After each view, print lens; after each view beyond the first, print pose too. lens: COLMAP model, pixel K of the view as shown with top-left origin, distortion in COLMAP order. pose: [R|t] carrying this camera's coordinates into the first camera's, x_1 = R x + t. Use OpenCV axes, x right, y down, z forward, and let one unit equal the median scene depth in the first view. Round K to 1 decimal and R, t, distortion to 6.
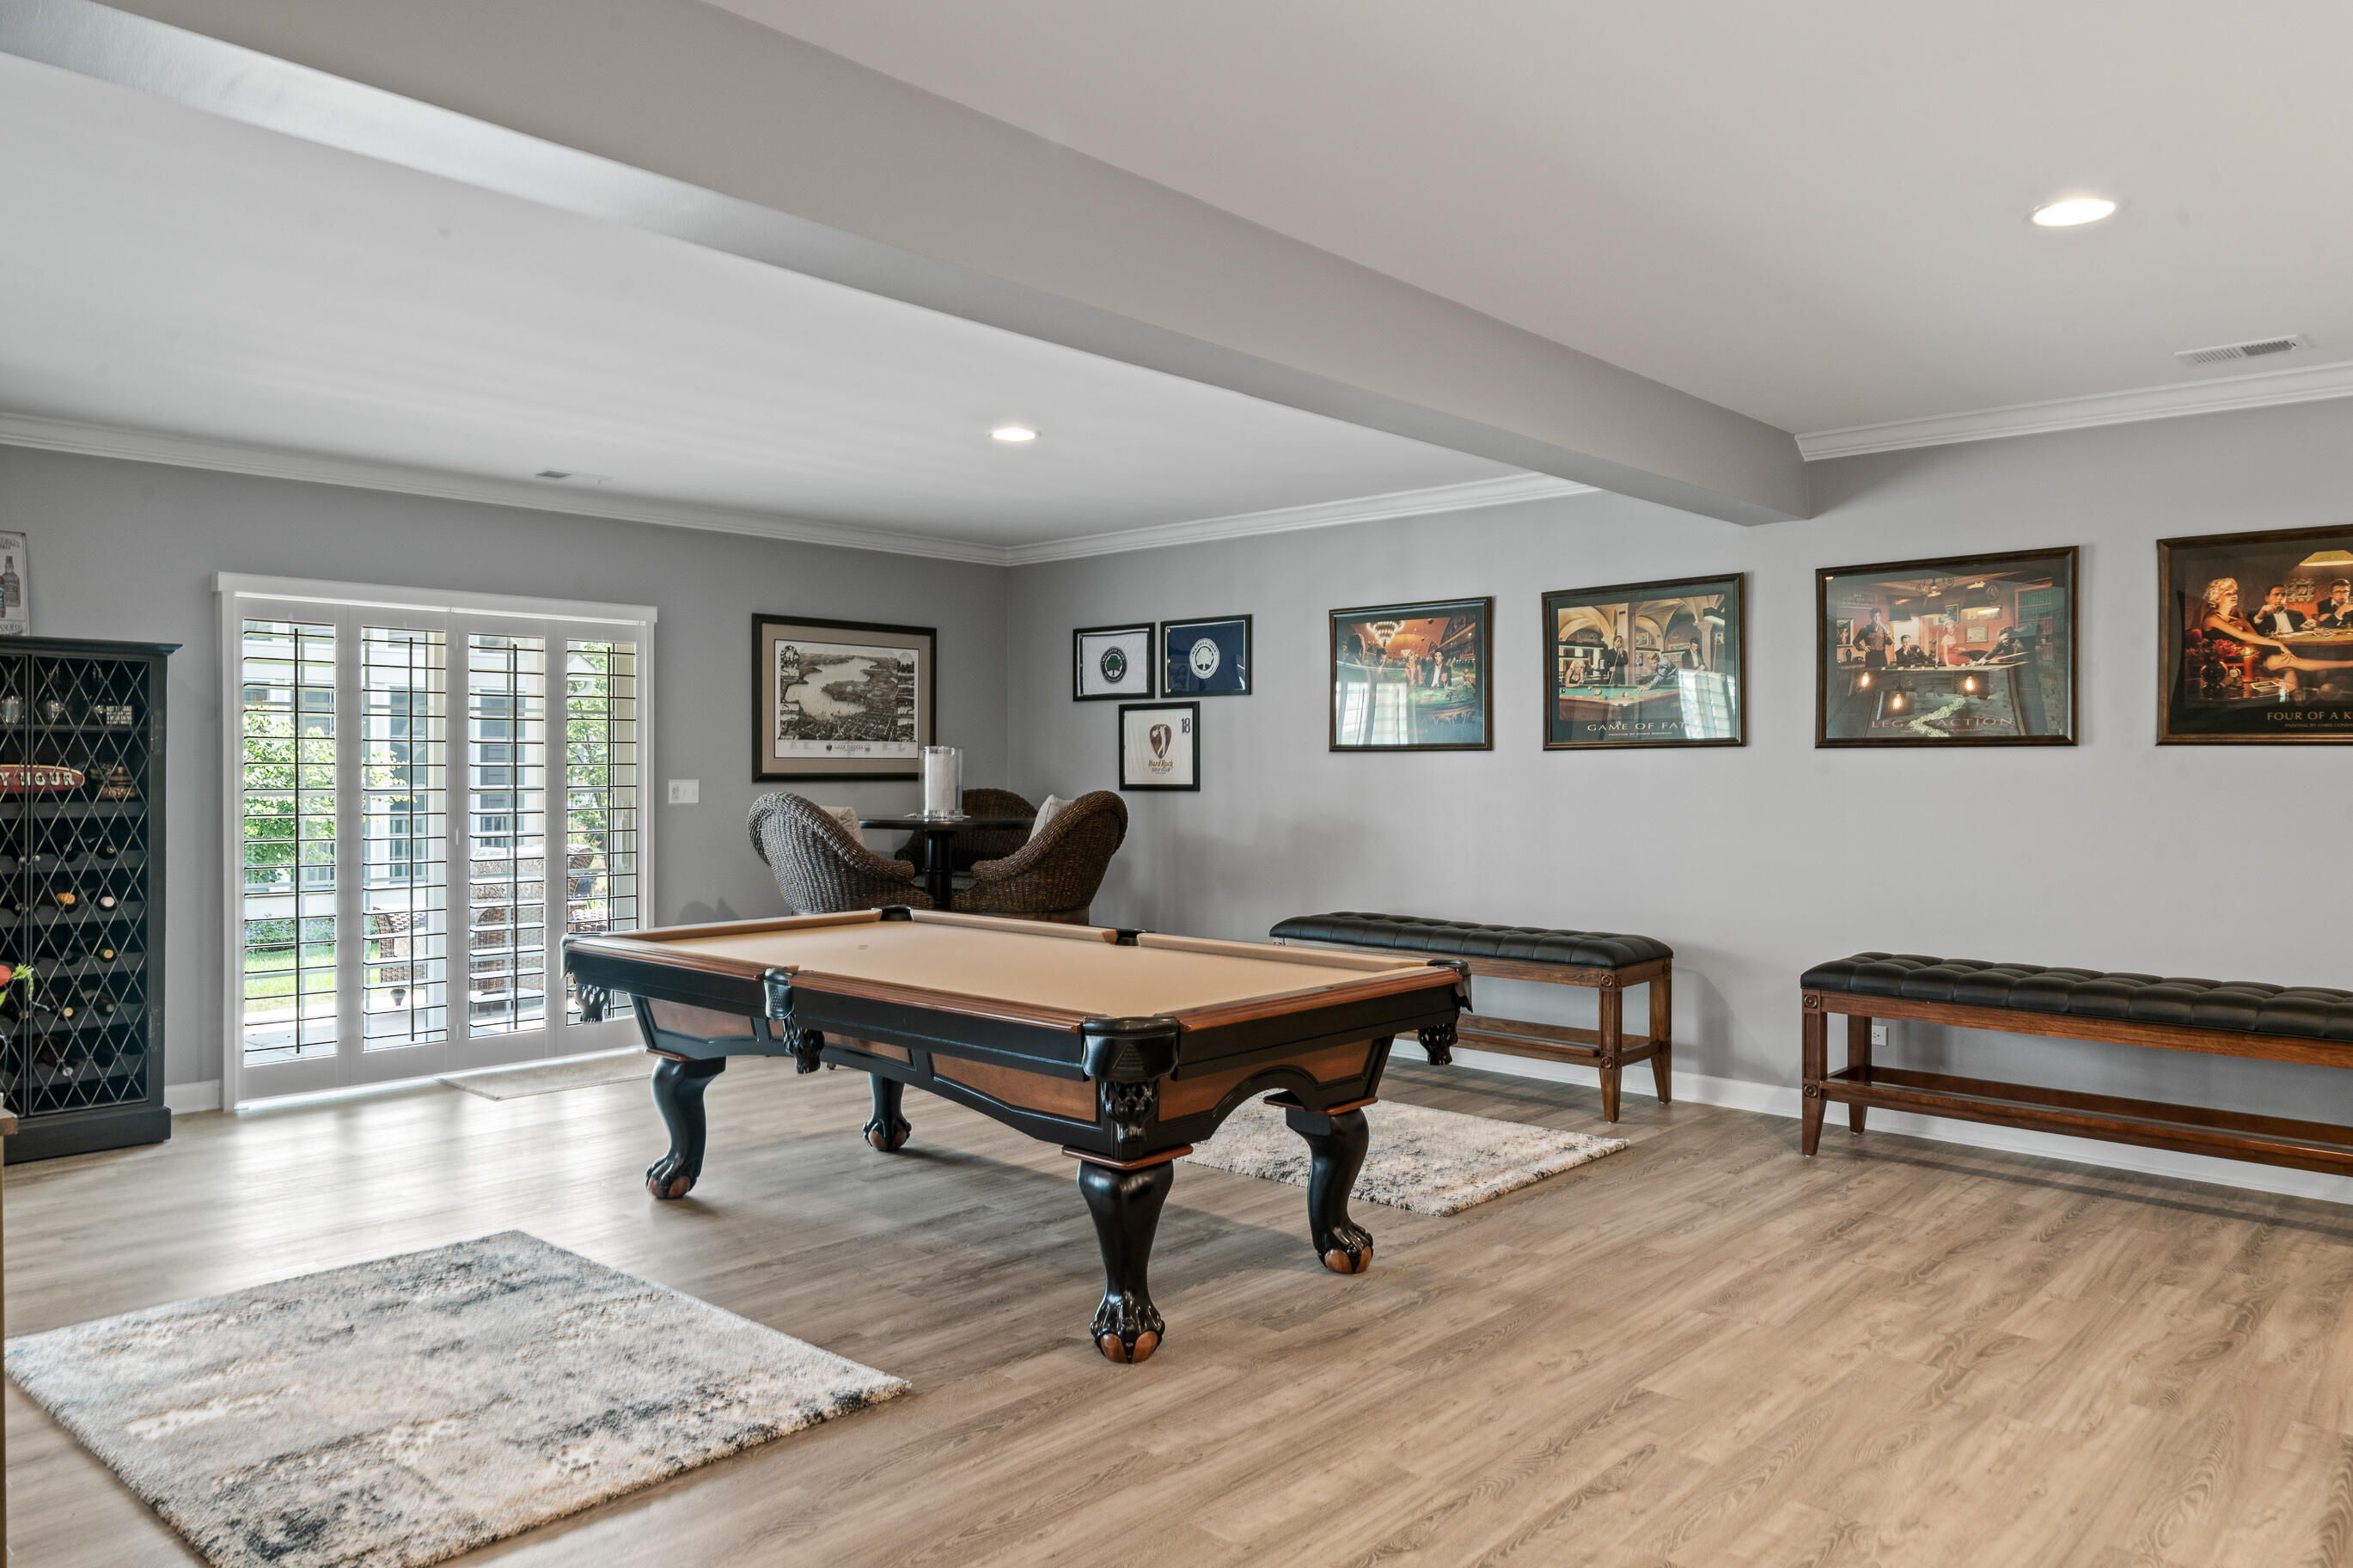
lens RADIAL K [[1595.1, 0, 1179.7], [0, 1595.1, 774.2], [0, 0, 1]] dist [0.017979, -0.008846]
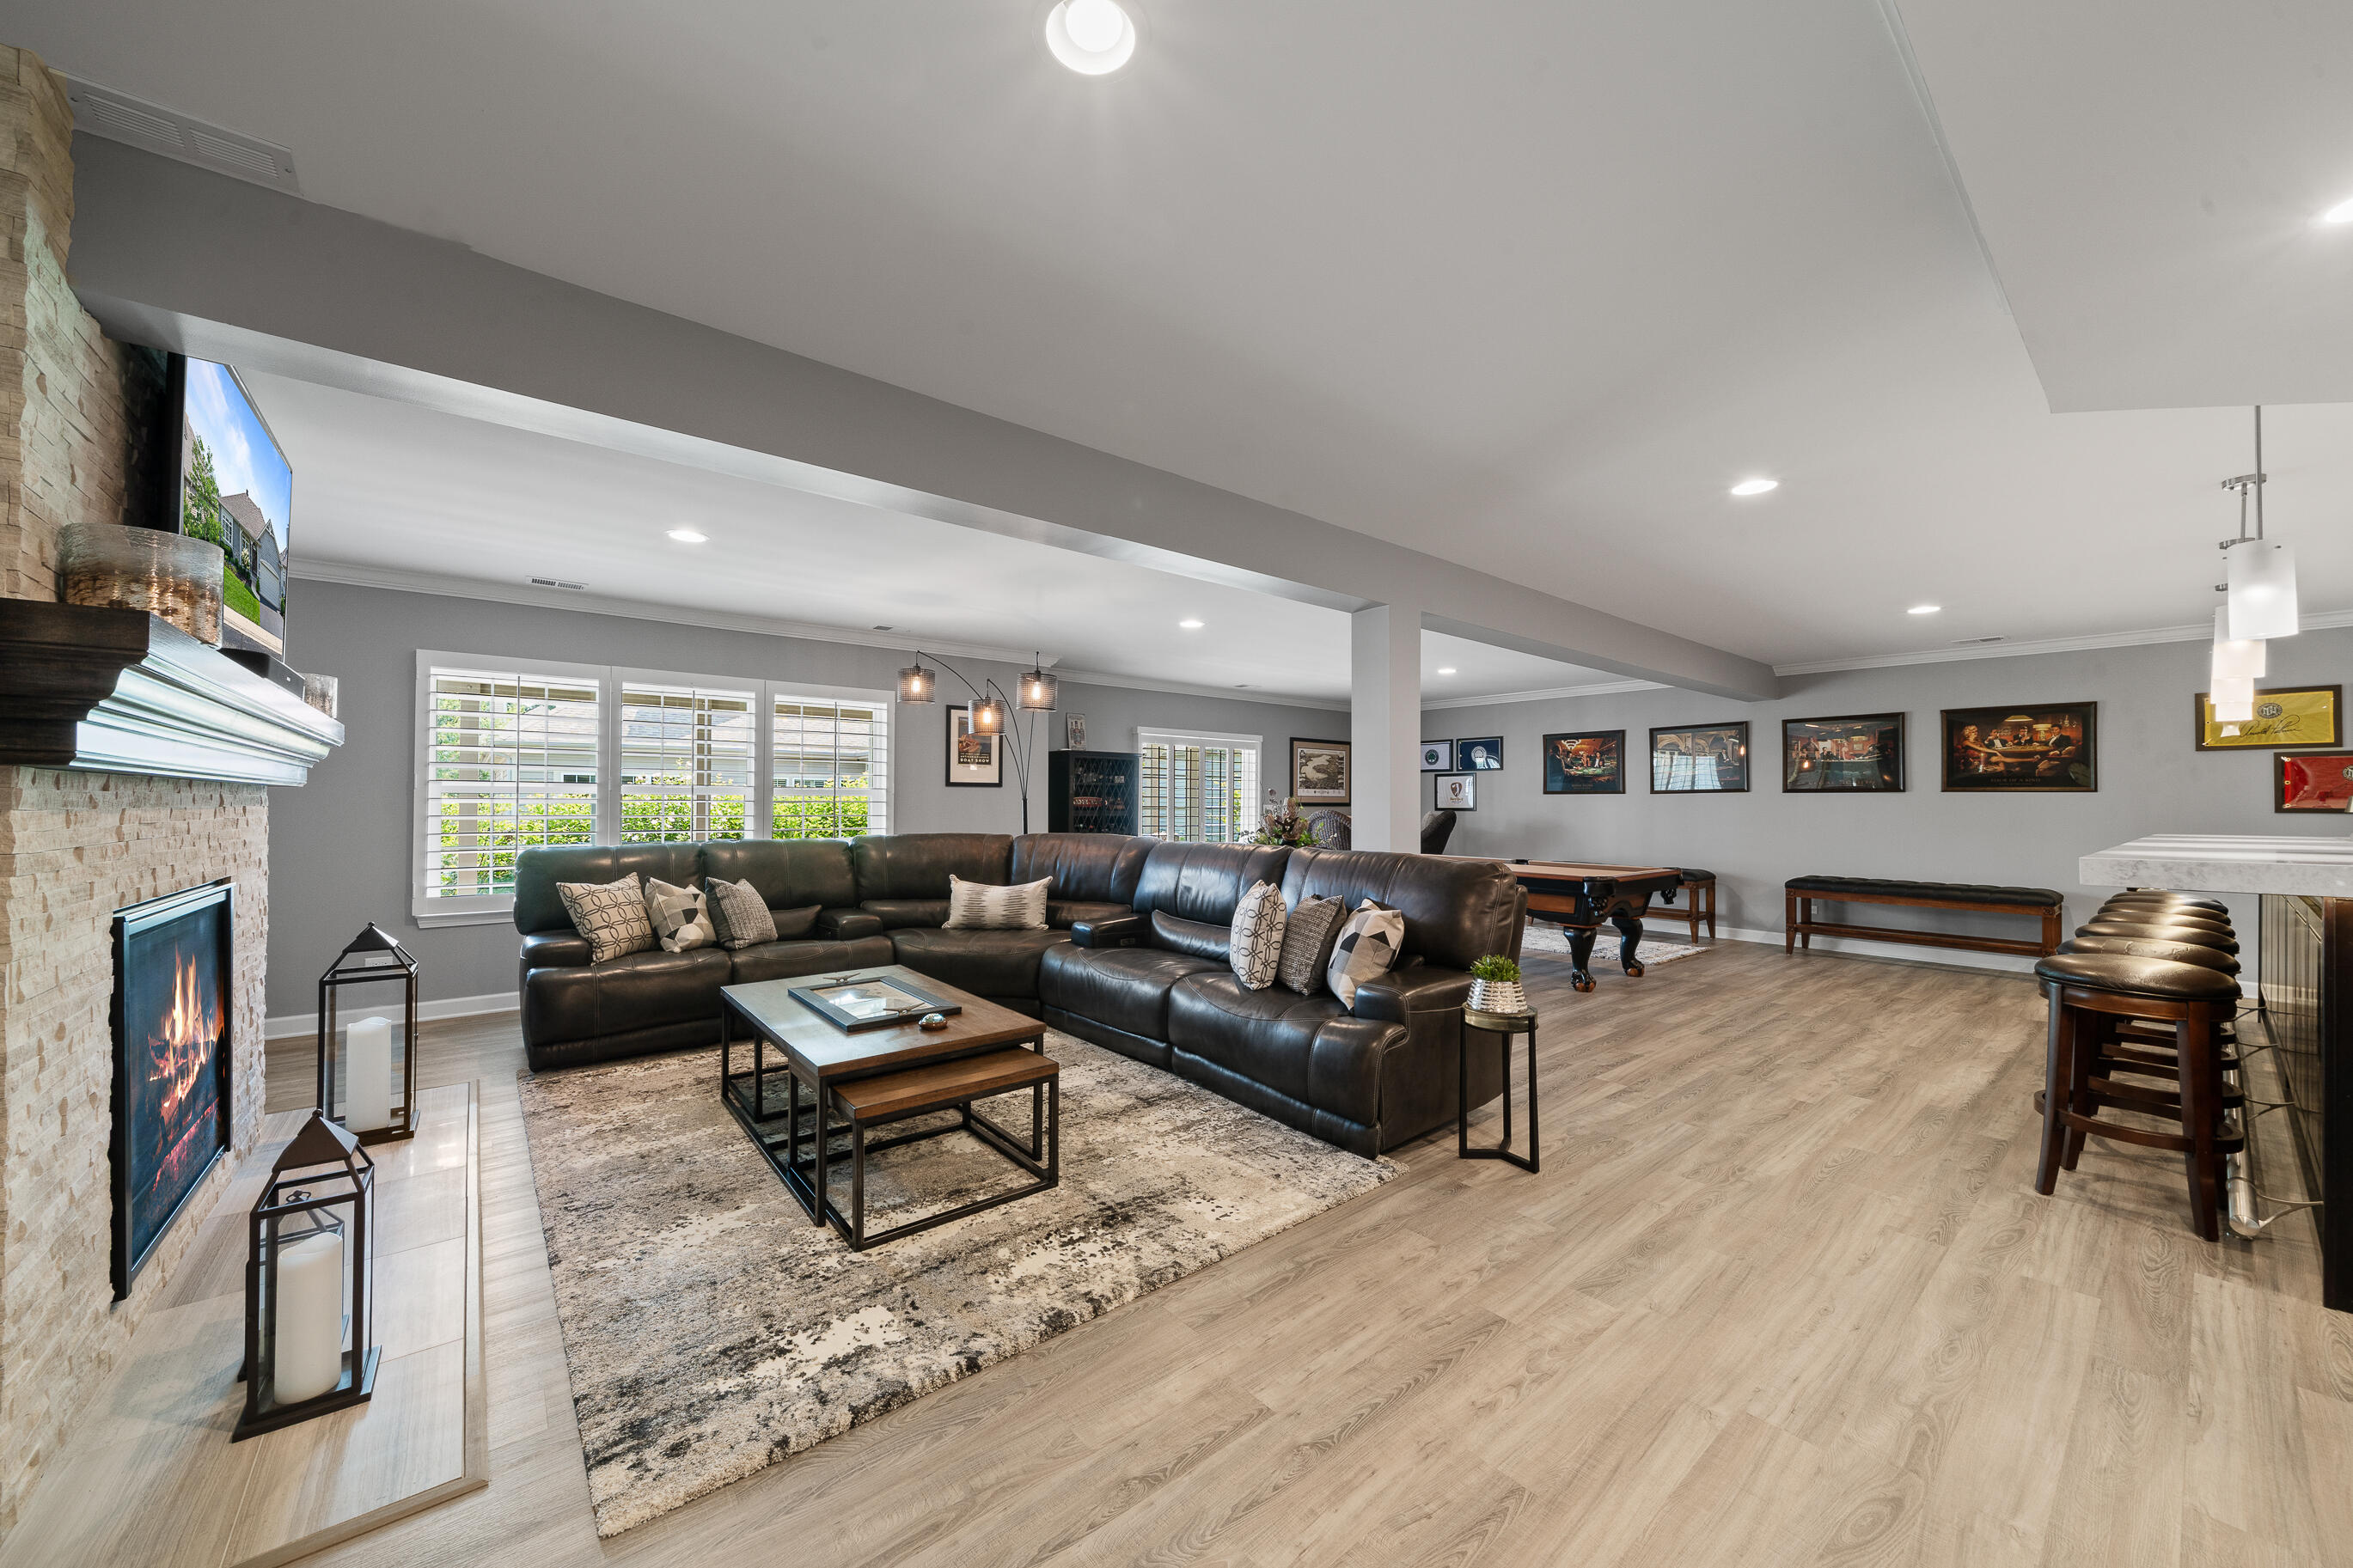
lens RADIAL K [[859.5, 0, 1172.0], [0, 859.5, 794.6], [0, 0, 1]] dist [-0.002840, 0.000009]
pose [[0.990365, 0.003060, -0.138447, -0.349016], [-0.005333, 0.999857, -0.016050, 0.012775], [0.138378, 0.016634, 0.990240, -0.435582]]
